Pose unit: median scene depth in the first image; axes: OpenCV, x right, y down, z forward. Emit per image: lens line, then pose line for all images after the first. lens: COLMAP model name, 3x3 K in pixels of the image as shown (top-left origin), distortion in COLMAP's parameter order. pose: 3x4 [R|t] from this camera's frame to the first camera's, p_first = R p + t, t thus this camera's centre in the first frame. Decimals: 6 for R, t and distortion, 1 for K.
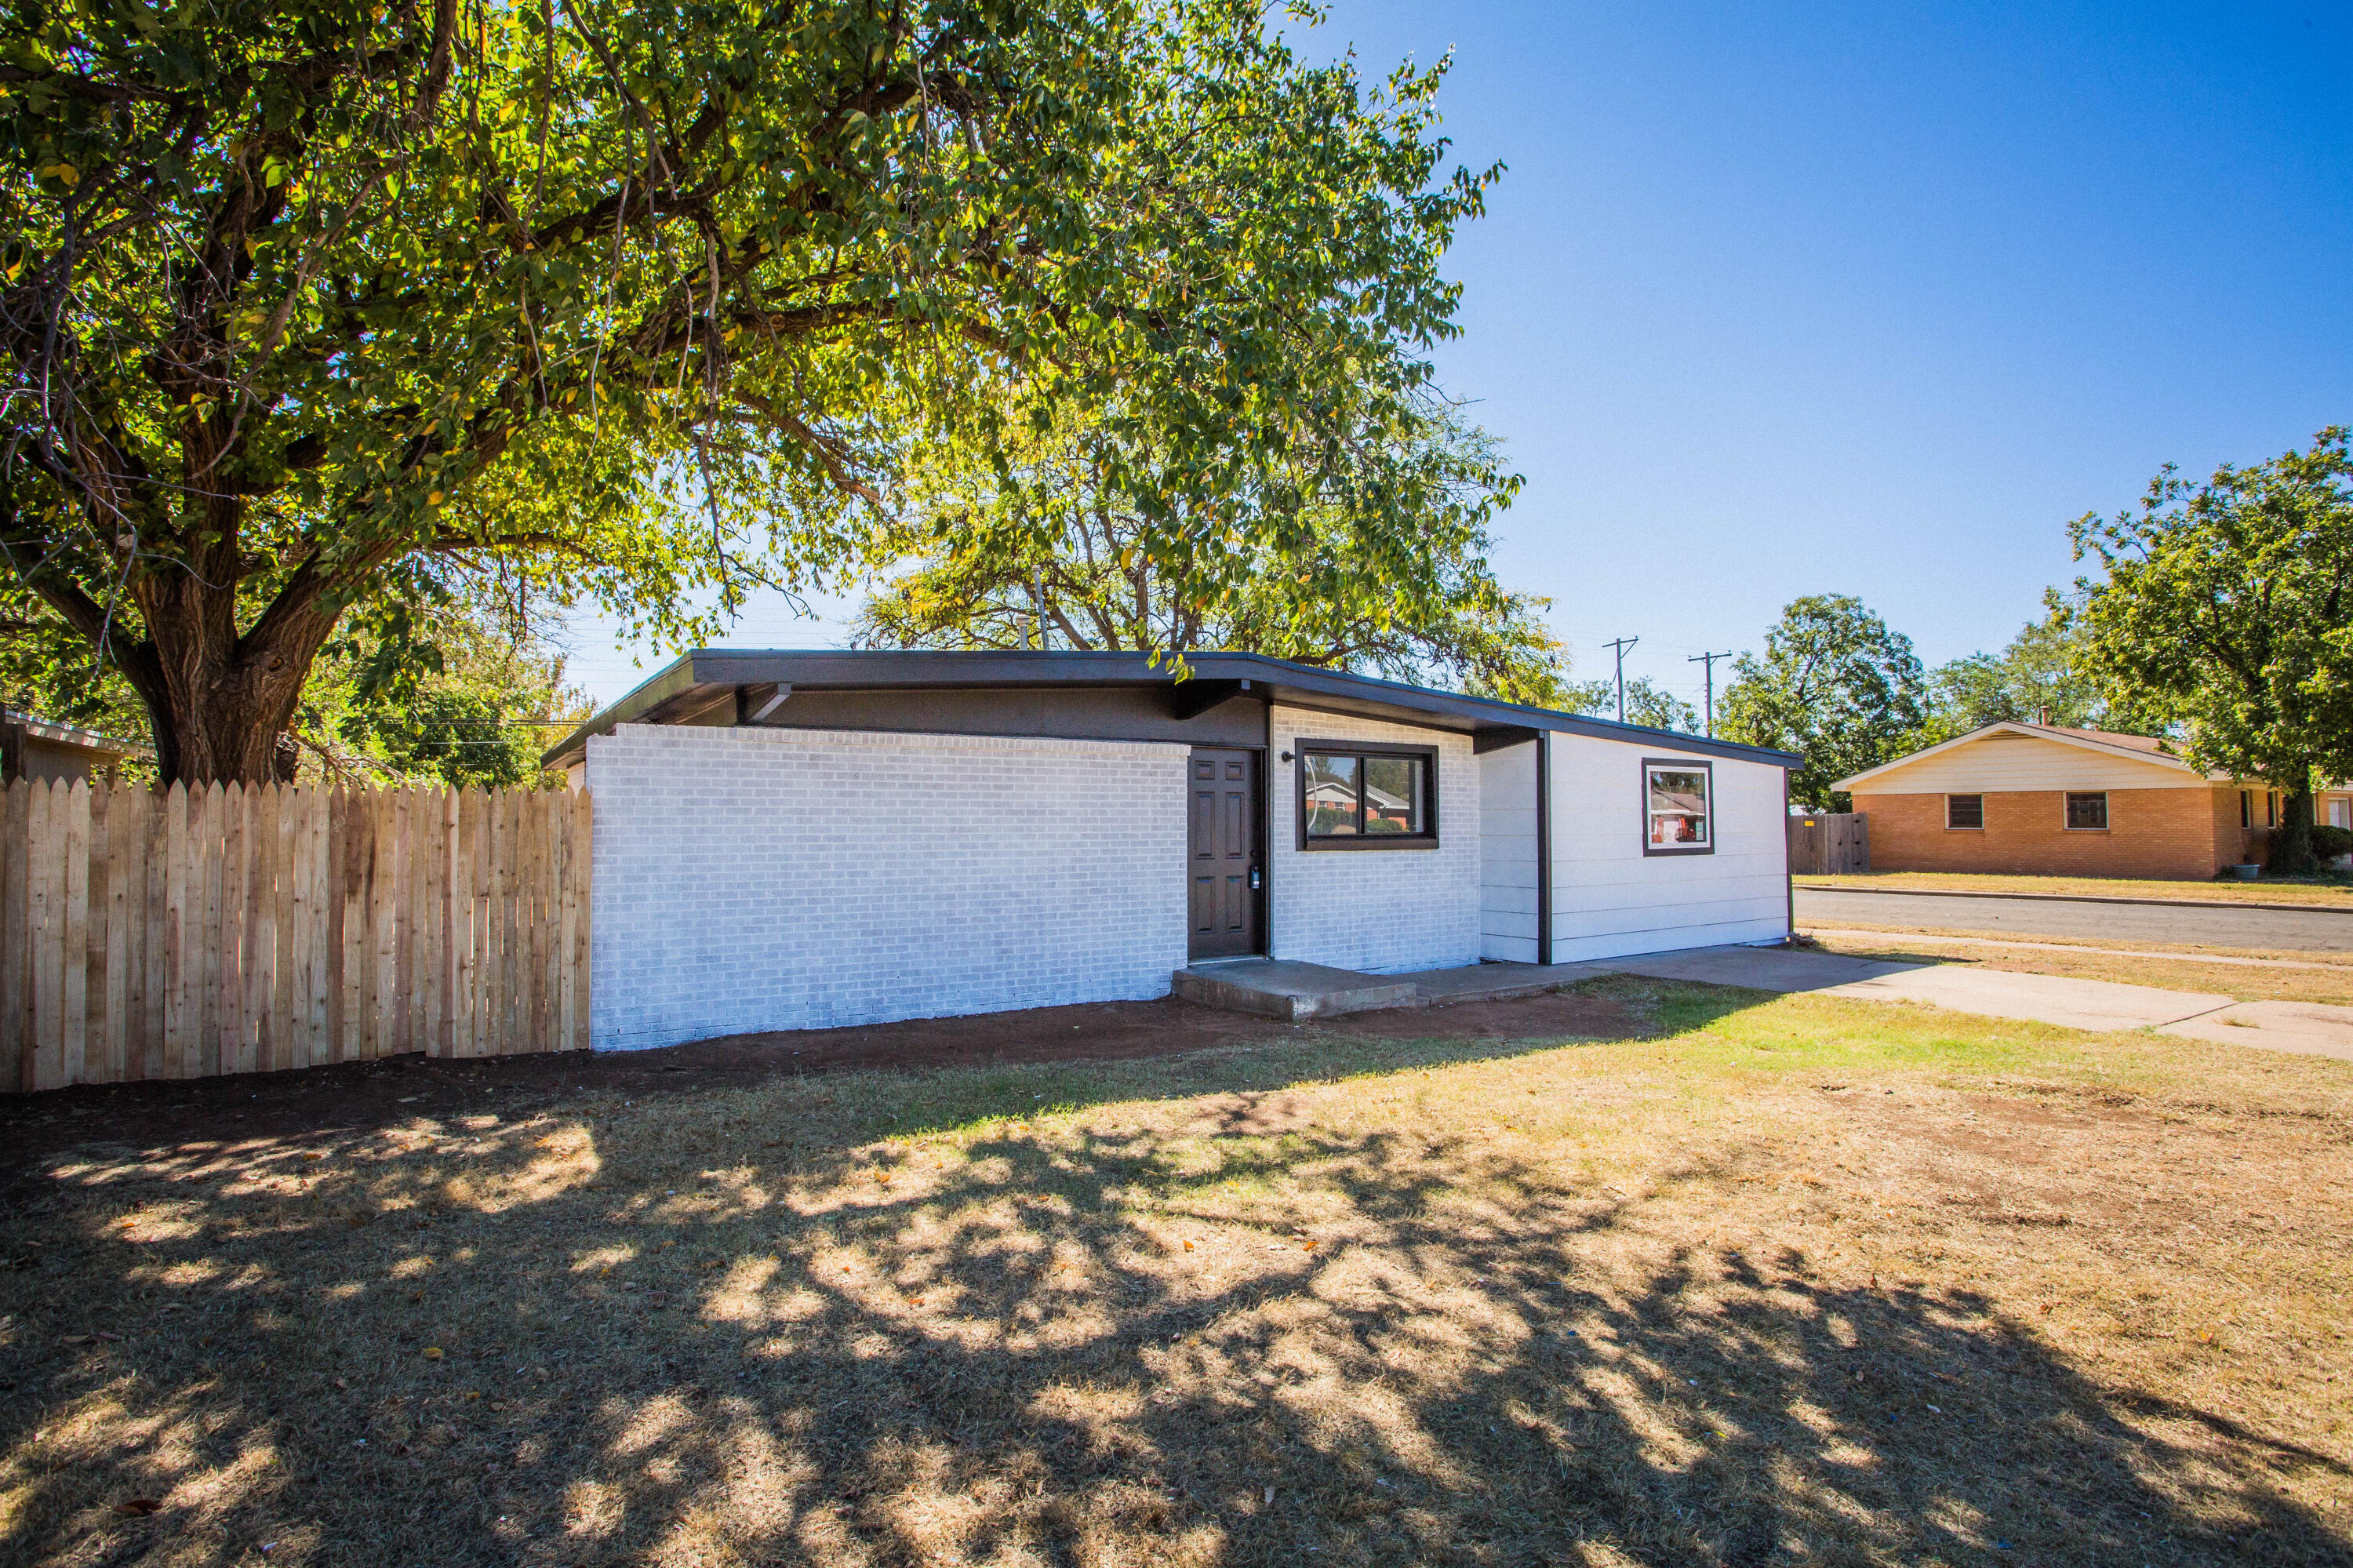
lens RADIAL K [[1137.0, 0, 1165.3], [0, 1137.0, 780.6], [0, 0, 1]] dist [-0.069682, 0.028178]
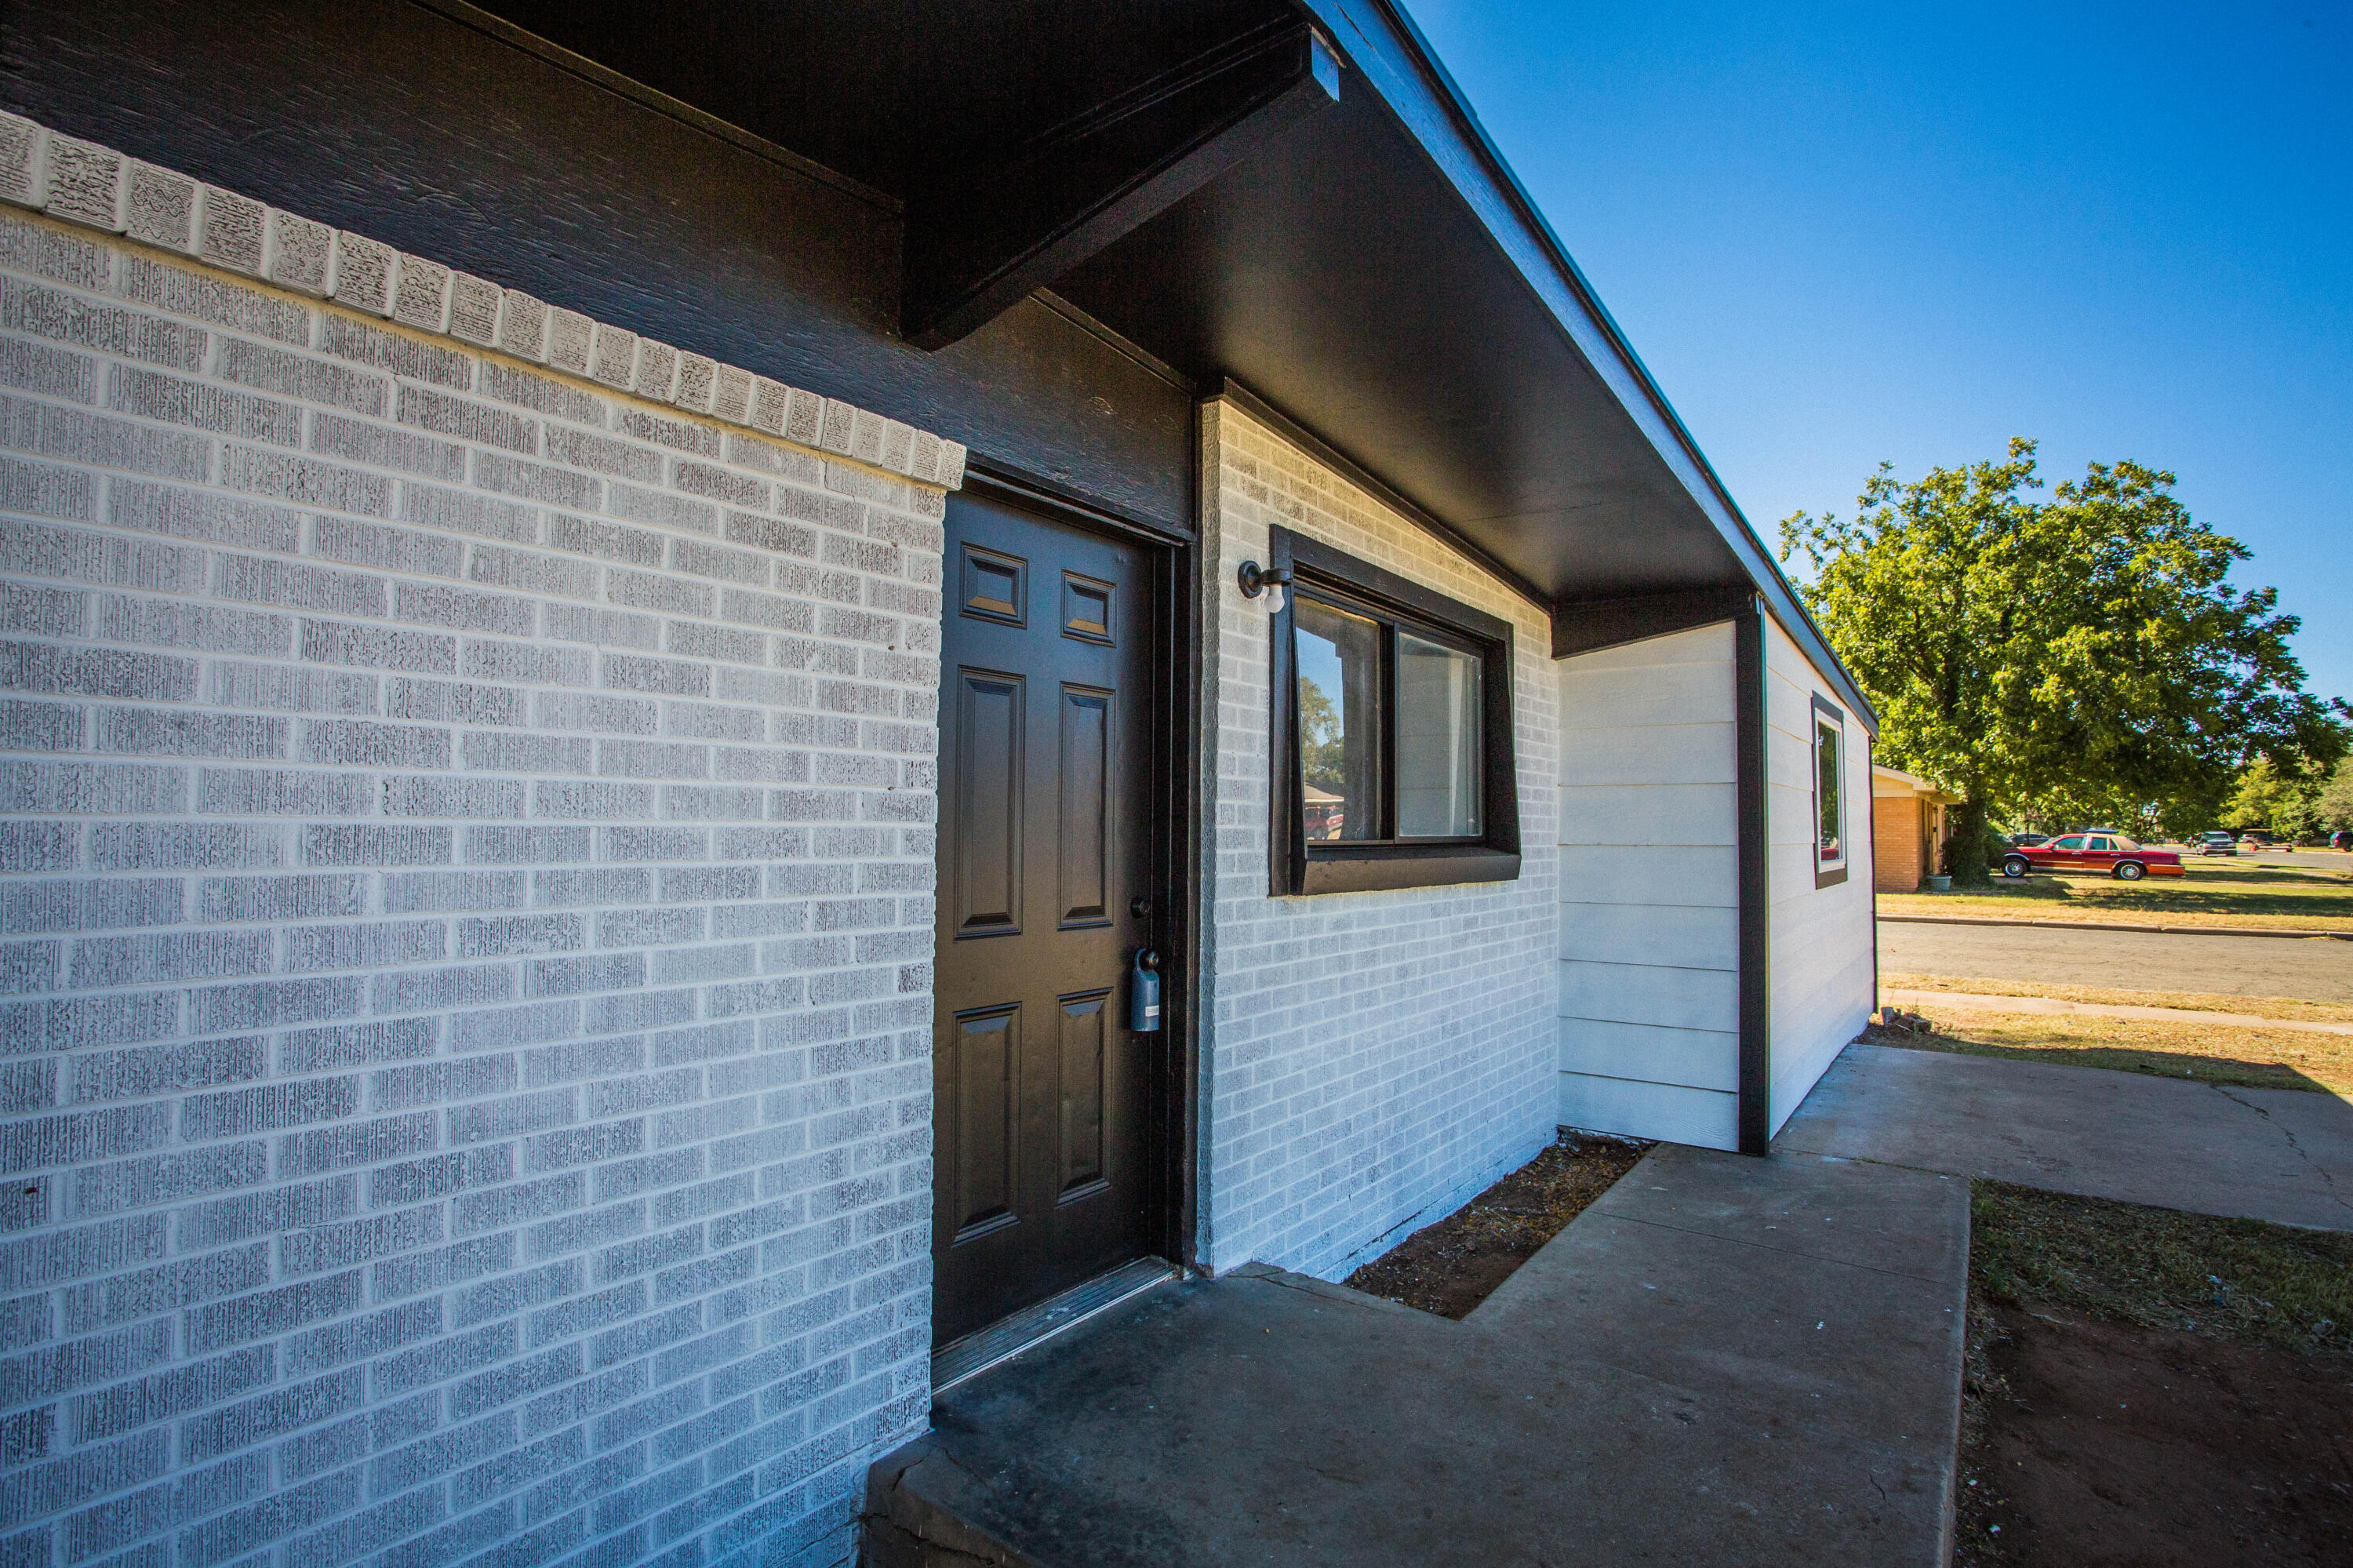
lens RADIAL K [[1137.0, 0, 1165.3], [0, 1137.0, 780.6], [0, 0, 1]] dist [-0.069682, 0.028178]
pose [[0.940479, 0.023187, 0.339059, -0.013133], [-0.021111, 0.999729, -0.009810, 0.033112], [-0.339195, 0.002068, 0.940714, 0.687243]]
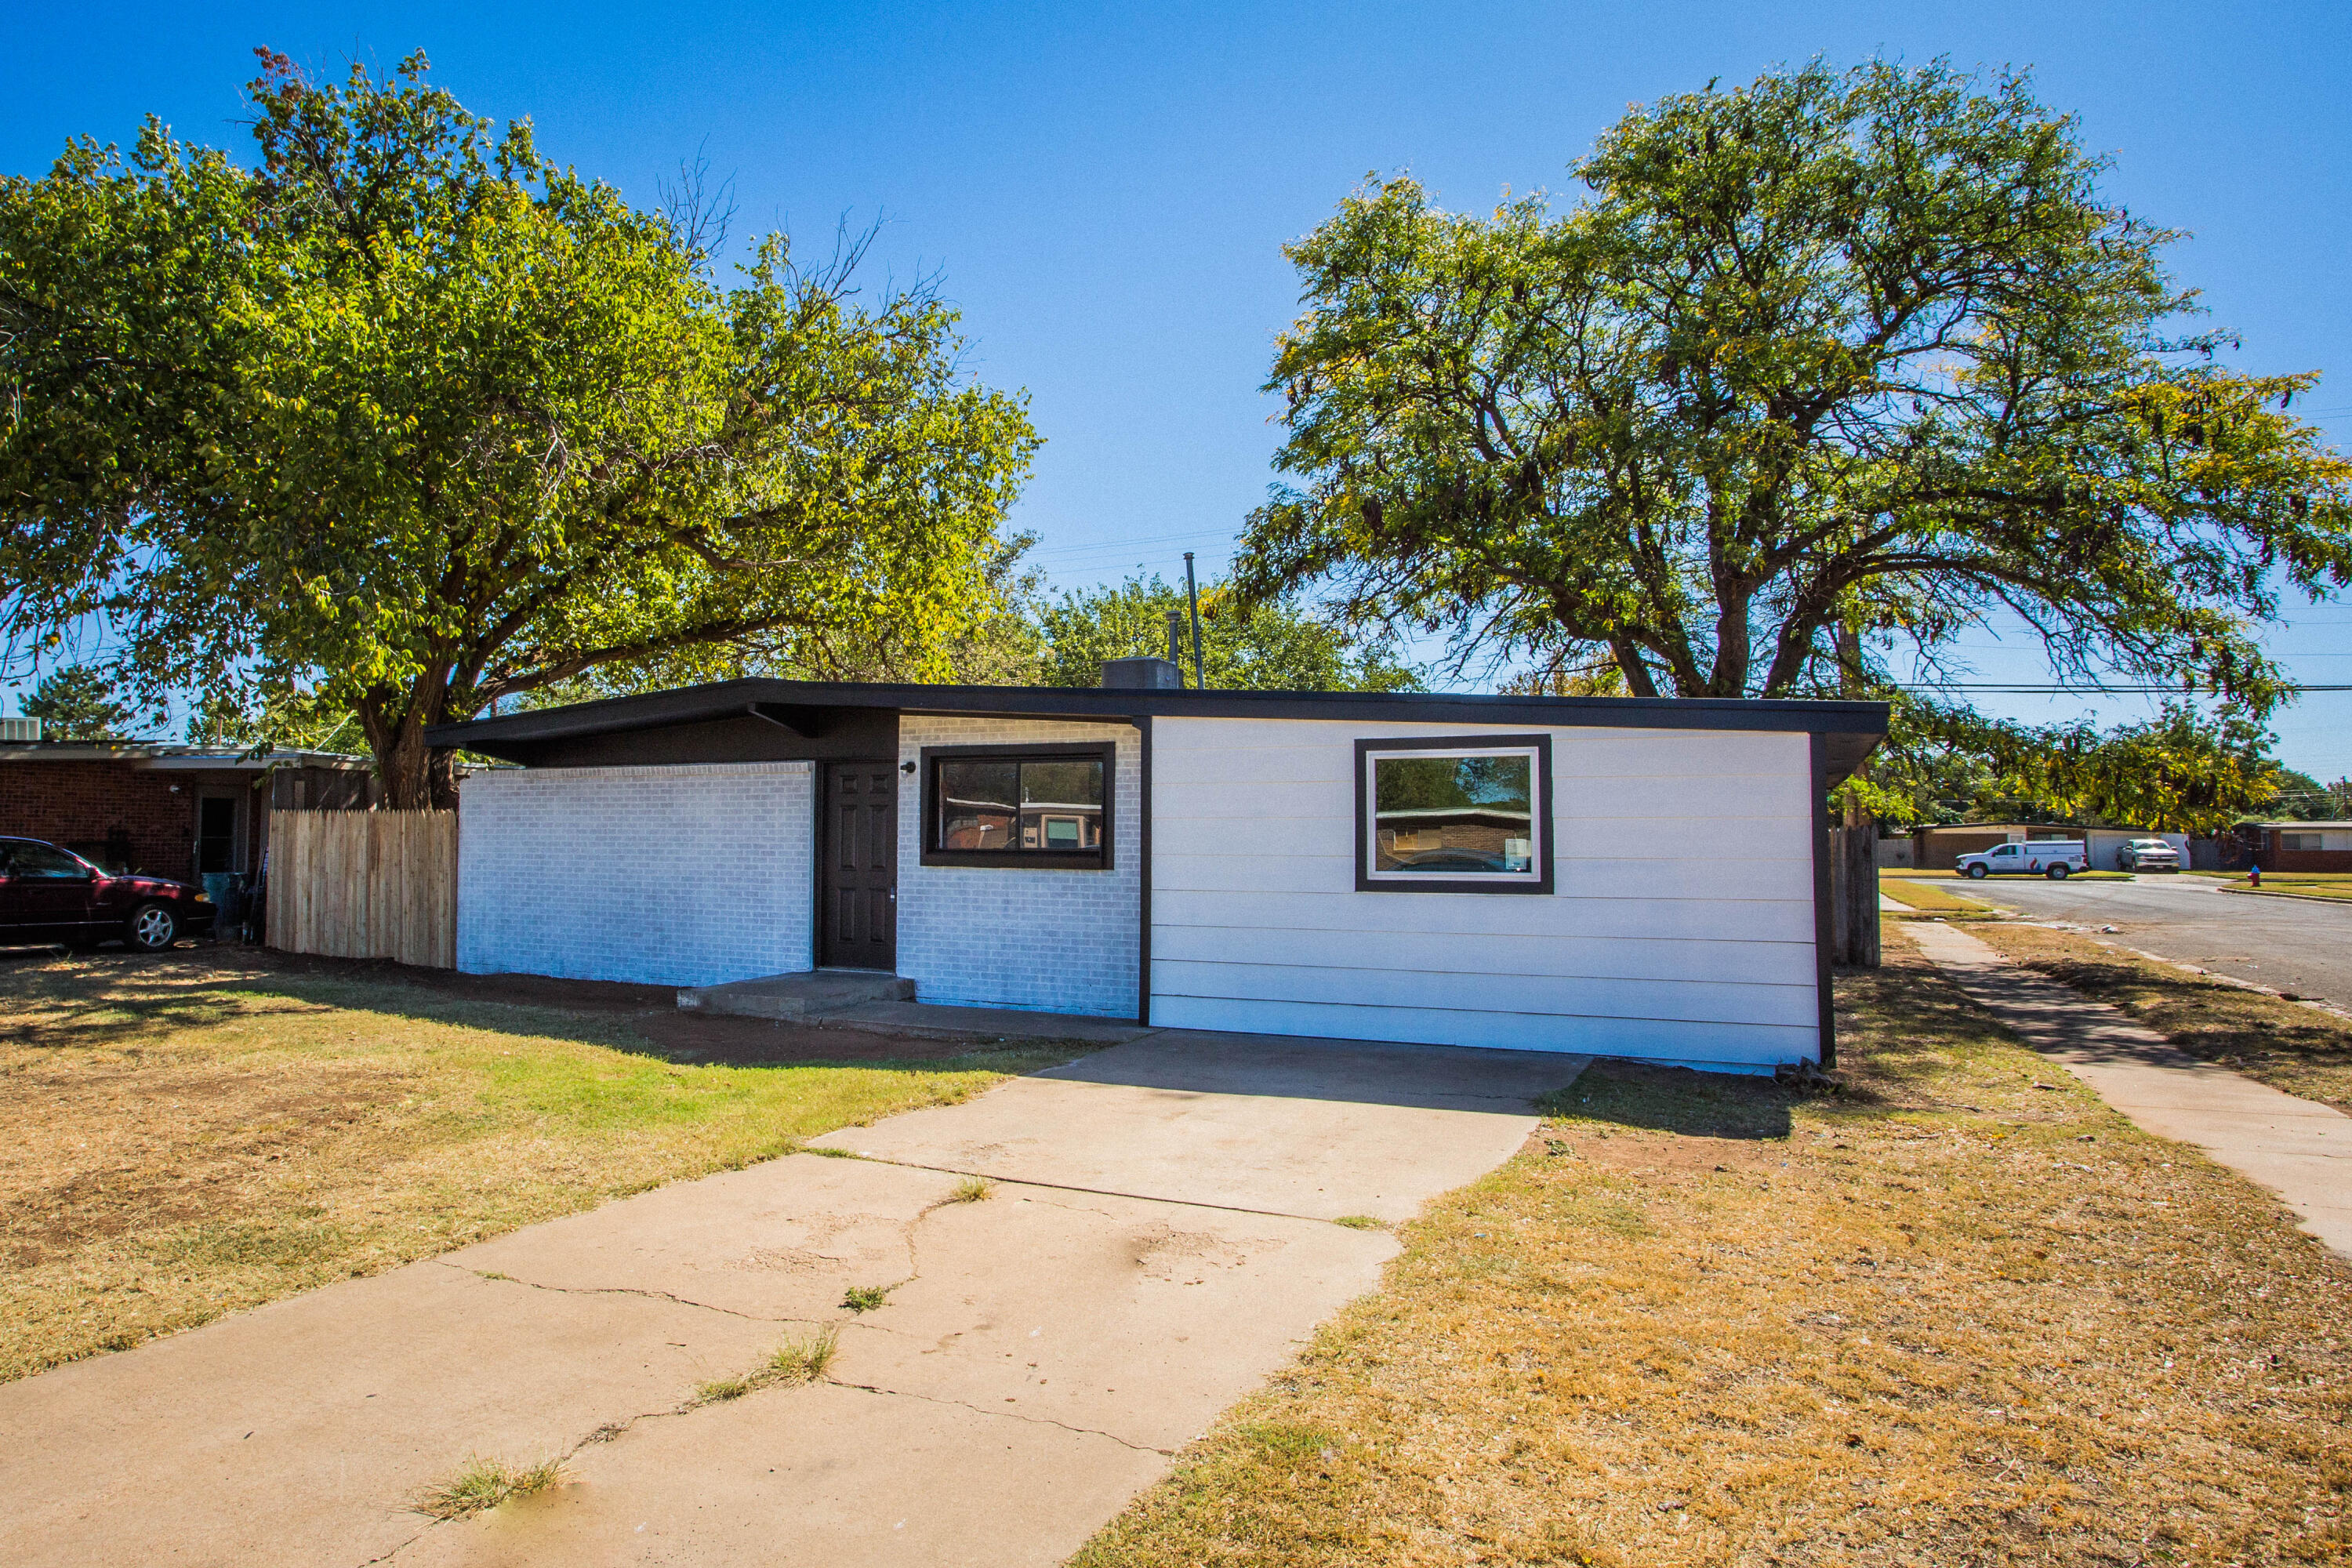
lens RADIAL K [[1136.4, 0, 1164.8], [0, 1136.4, 780.6], [0, 0, 1]] dist [-0.069682, 0.028178]
pose [[0.613001, -0.031944, -0.789436, 0.946207], [0.028386, 0.999428, -0.018399, 0.013454], [0.789572, -0.011130, 0.613556, 0.545171]]
